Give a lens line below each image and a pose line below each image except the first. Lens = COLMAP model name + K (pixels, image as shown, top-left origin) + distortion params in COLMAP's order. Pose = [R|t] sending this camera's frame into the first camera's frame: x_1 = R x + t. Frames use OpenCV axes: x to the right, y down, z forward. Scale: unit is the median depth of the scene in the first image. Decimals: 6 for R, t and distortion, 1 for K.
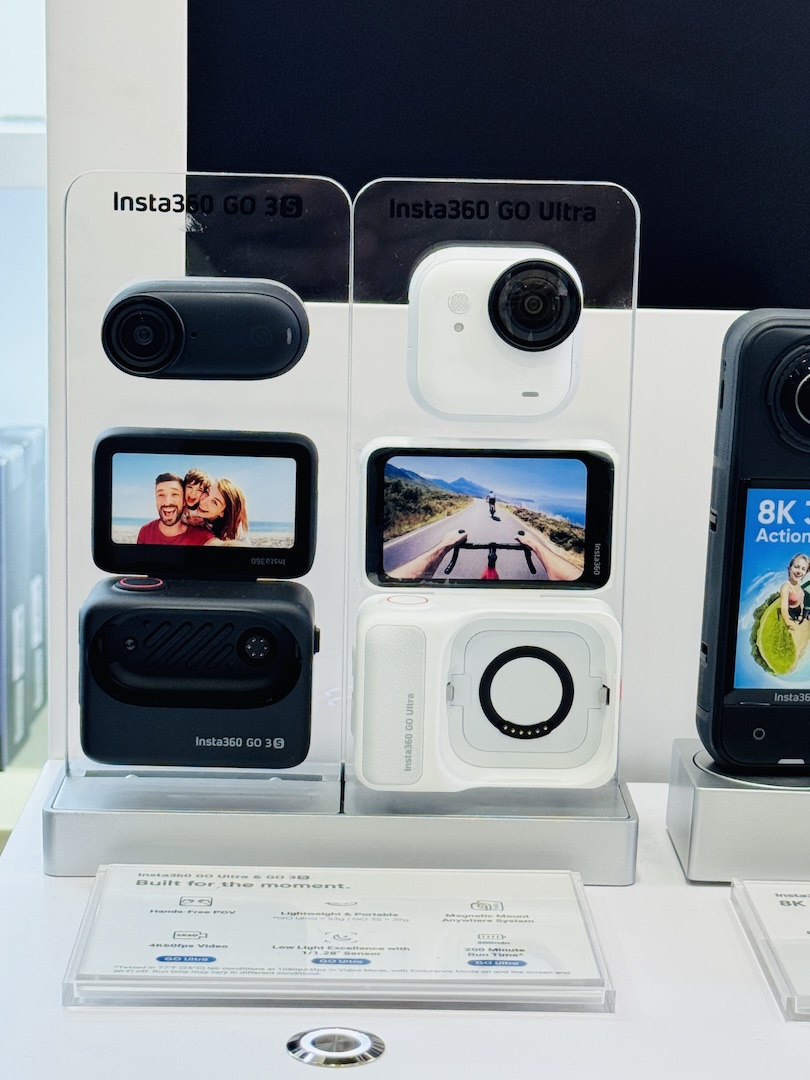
lens RADIAL K [[2391.6, 0, 399.4], [0, 2391.6, 544.3], [0, 0, 1]] dist [0.122289, 0.000000]
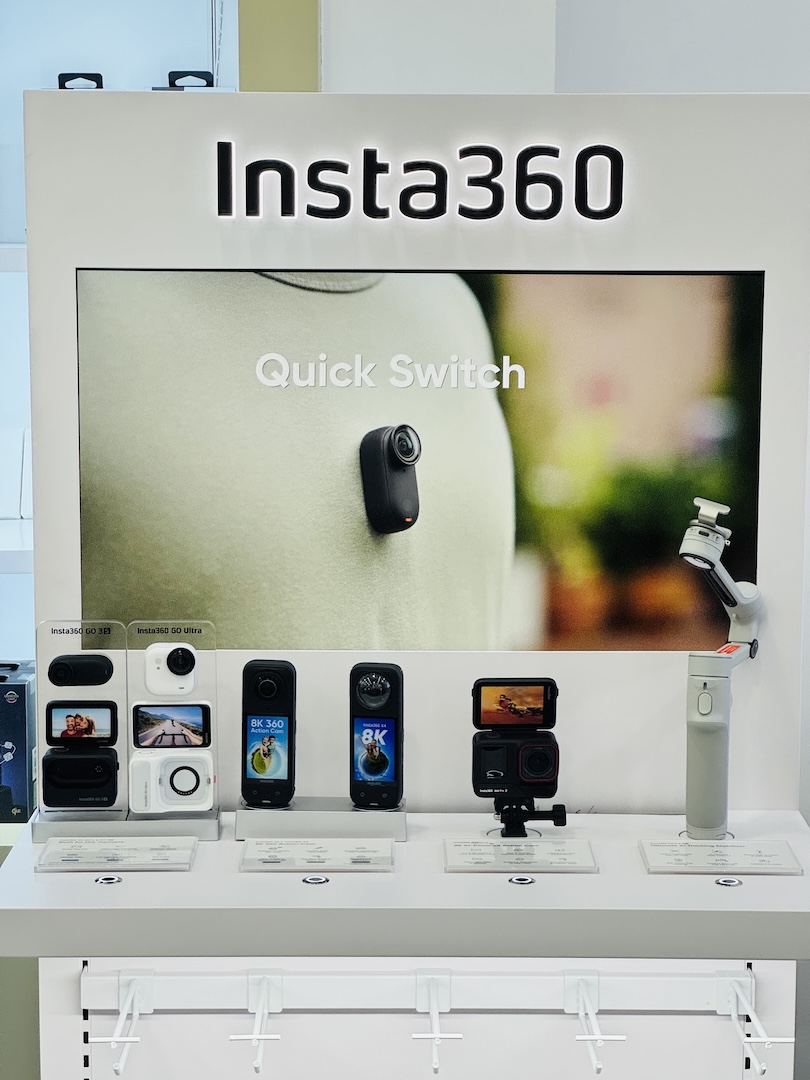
lens RADIAL K [[2391.6, 0, 415.3], [0, 2391.6, 534.1], [0, 0, 1]] dist [0.122289, 0.000000]
pose [[0.999625, -0.020971, -0.017607, 0.426181], [0.020264, 0.999016, -0.039443, -0.134809], [0.018417, 0.039071, 0.999067, -2.201626]]
